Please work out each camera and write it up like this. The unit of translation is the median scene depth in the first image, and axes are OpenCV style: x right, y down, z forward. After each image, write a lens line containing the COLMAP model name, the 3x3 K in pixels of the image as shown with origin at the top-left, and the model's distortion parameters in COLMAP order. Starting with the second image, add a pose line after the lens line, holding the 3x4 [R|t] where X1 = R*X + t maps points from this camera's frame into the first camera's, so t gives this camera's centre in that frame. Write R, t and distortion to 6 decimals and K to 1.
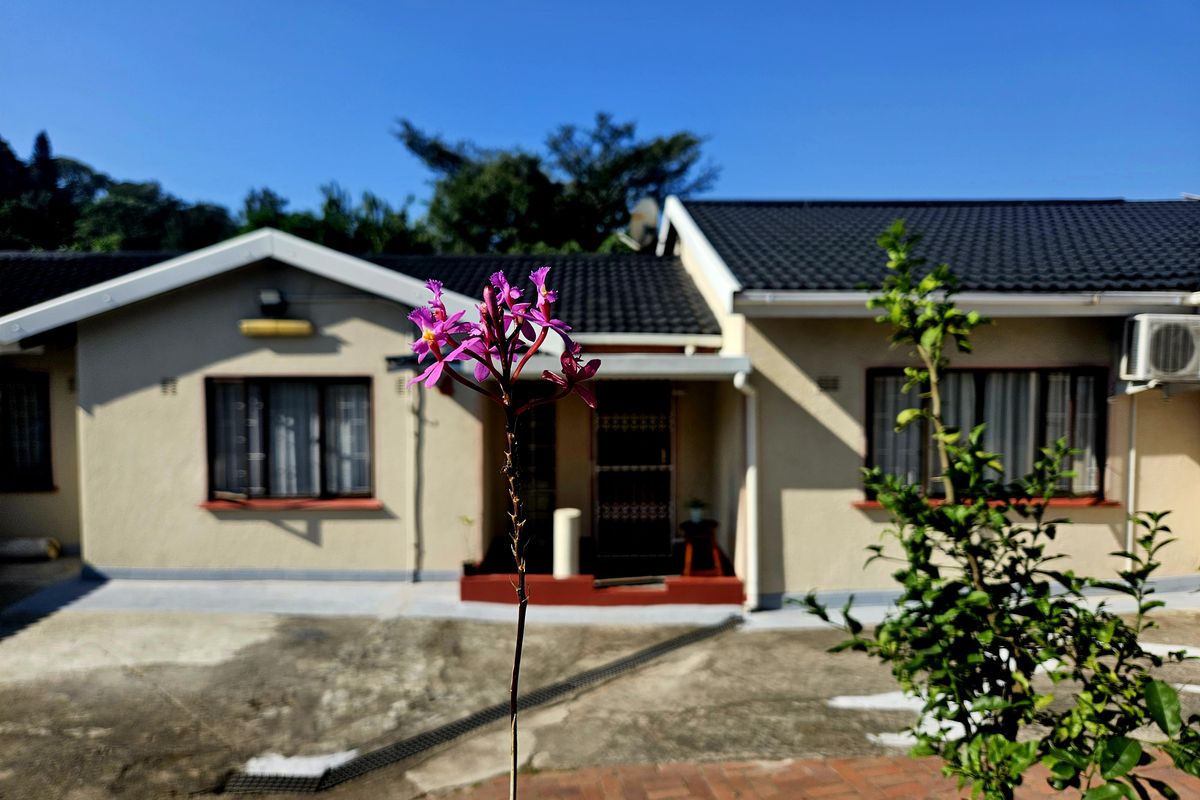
lens RADIAL K [[798.3, 0, 601.9], [0, 798.3, 402.7], [0, 0, 1]] dist [0.027452, -0.015798]
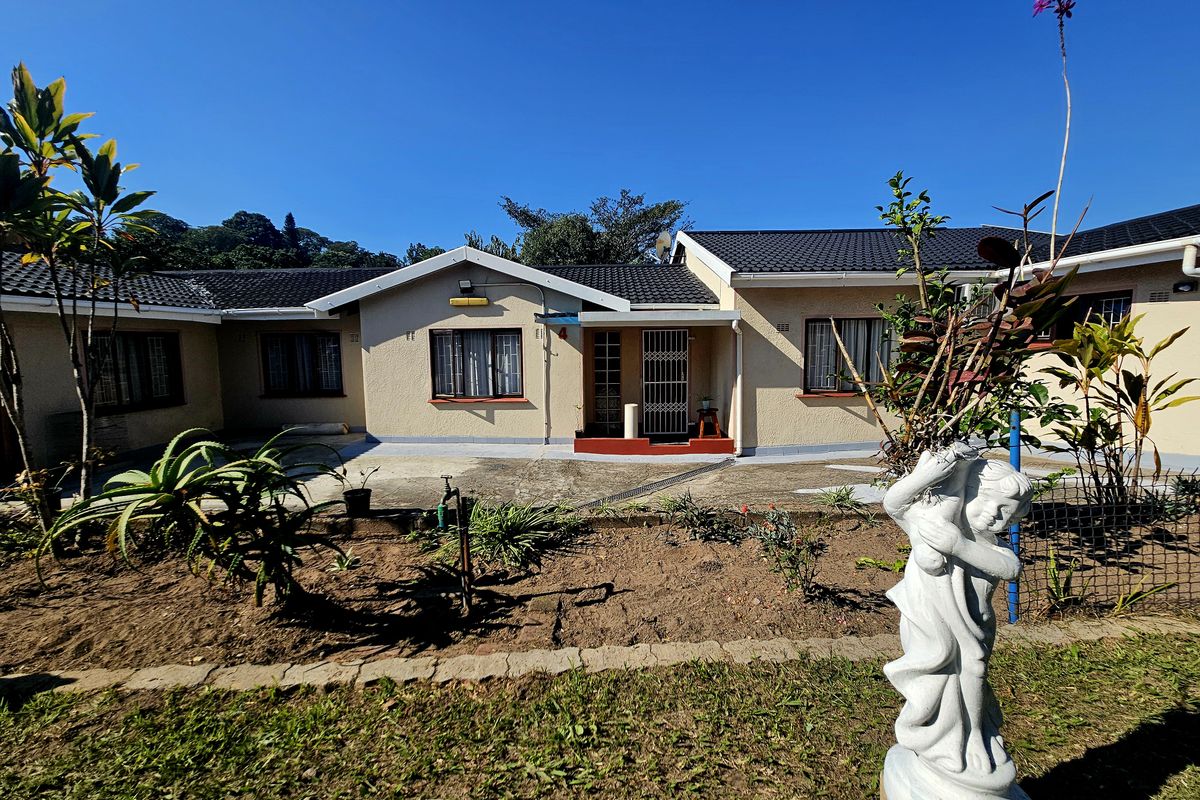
lens RADIAL K [[473.7, 0, 601.1], [0, 473.7, 390.0], [0, 0, 1]] dist [-0.001592, -0.000147]
pose [[0.999470, -0.007156, -0.031763, -0.077386], [0.008549, 0.998998, 0.043932, 0.059019], [0.031417, -0.044180, 0.998529, -0.052111]]
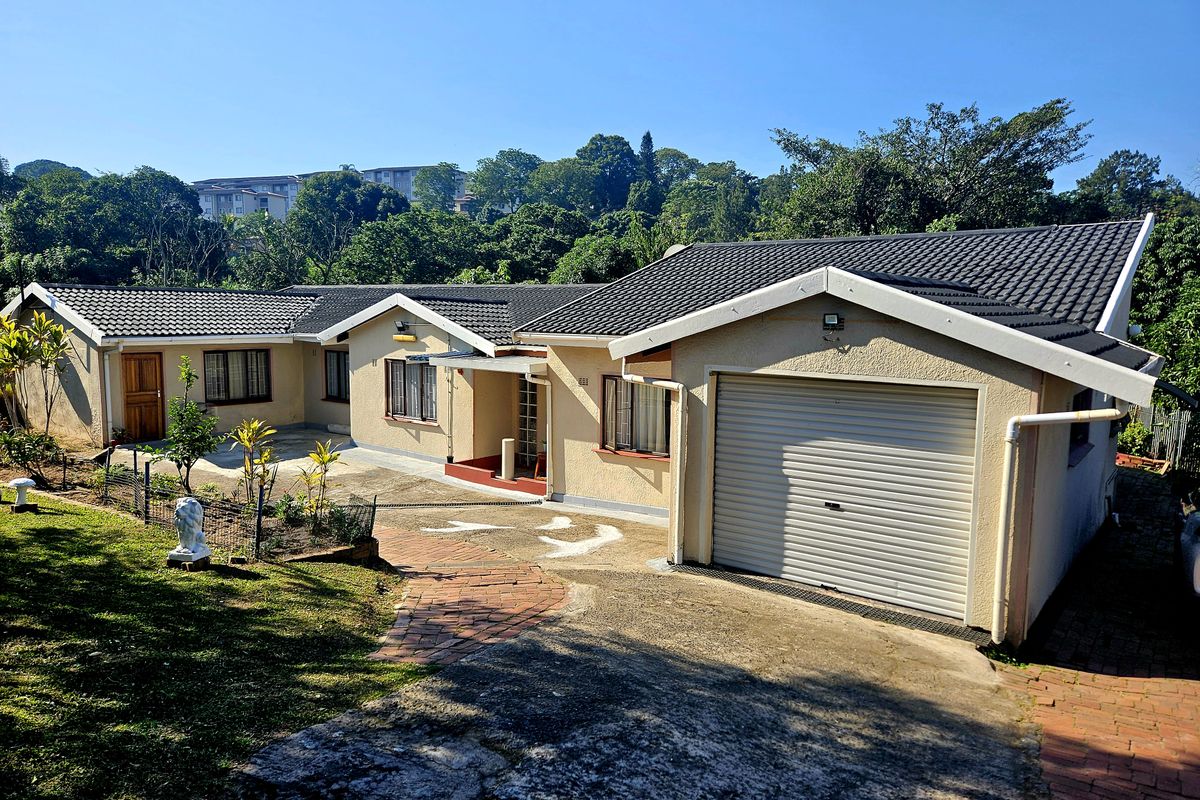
lens RADIAL K [[798.3, 0, 603.1], [0, 798.3, 404.2], [0, 0, 1]] dist [0.027452, -0.015798]
pose [[0.785085, 0.083544, -0.613728, 1.303316], [-0.052109, 0.996258, 0.068957, -0.089607], [0.617193, -0.022156, 0.786500, -0.341870]]
